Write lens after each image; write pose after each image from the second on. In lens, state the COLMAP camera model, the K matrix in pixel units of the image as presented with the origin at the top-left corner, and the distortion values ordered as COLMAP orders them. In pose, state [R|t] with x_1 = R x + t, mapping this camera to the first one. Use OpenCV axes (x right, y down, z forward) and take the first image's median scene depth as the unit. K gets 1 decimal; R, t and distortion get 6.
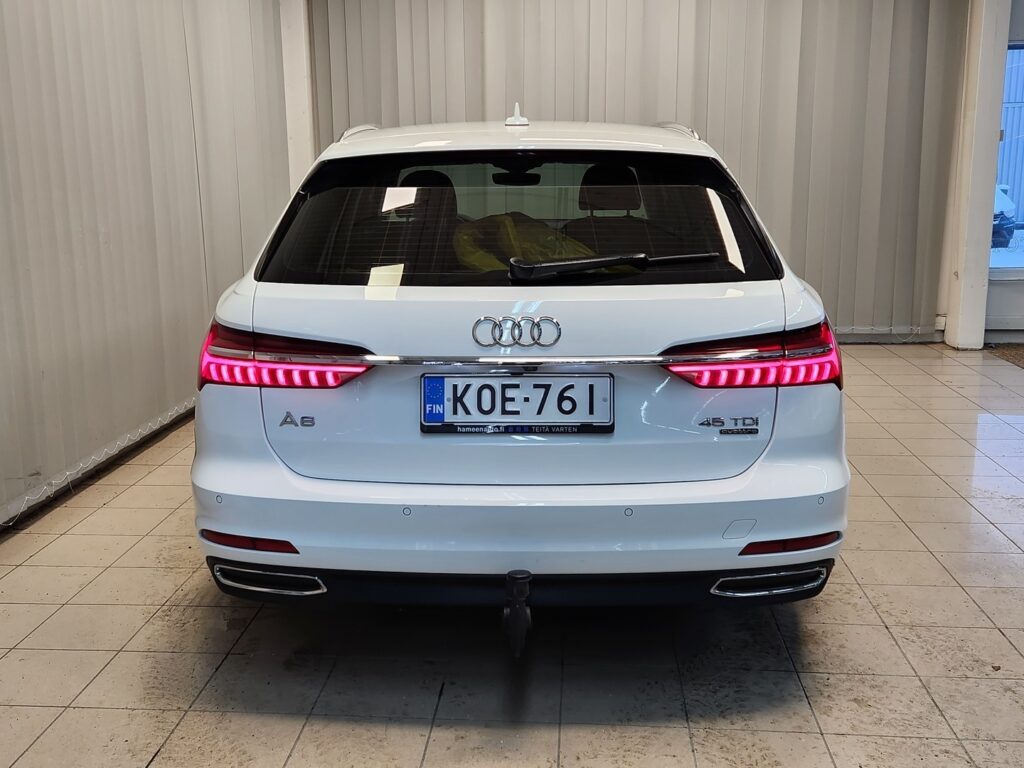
lens RADIAL K [[1109.6, 0, 512.1], [0, 1109.6, 382.1], [0, 0, 1]] dist [0.017016, 0.000000]
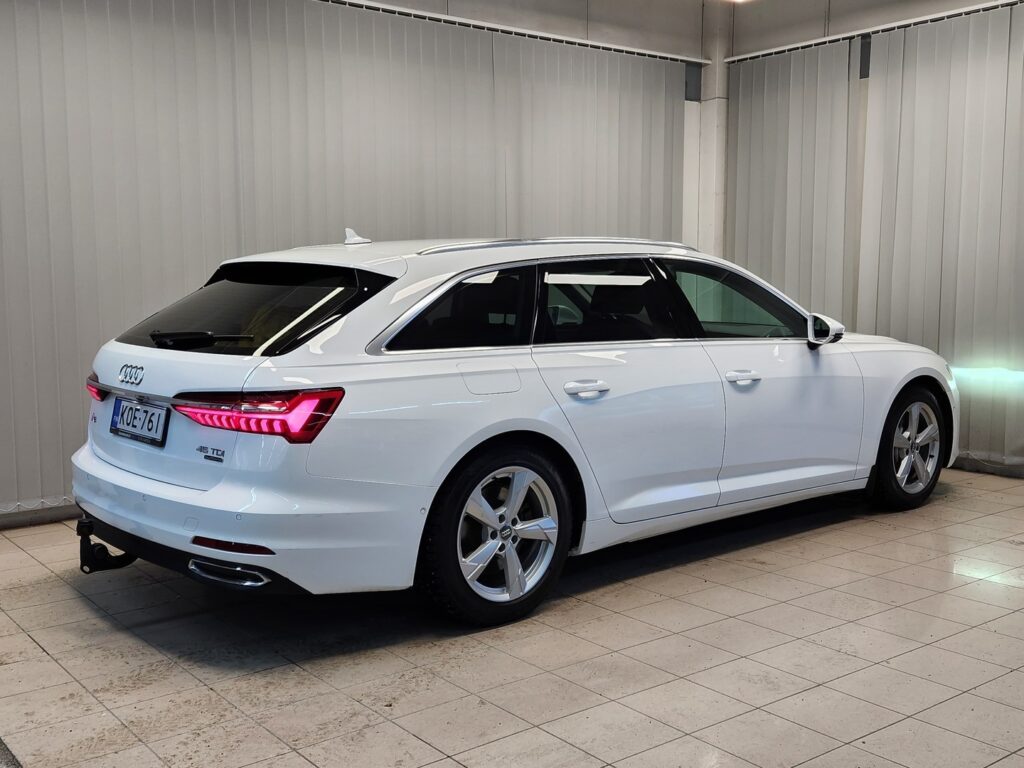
lens RADIAL K [[1109.6, 0, 514.1], [0, 1109.6, 385.8], [0, 0, 1]] dist [0.017016, 0.000000]
pose [[0.685376, 0.085434, -0.723160, 1.489839], [-0.154965, 0.987458, -0.030210, -0.064367], [0.711509, 0.132769, 0.690020, 0.277038]]
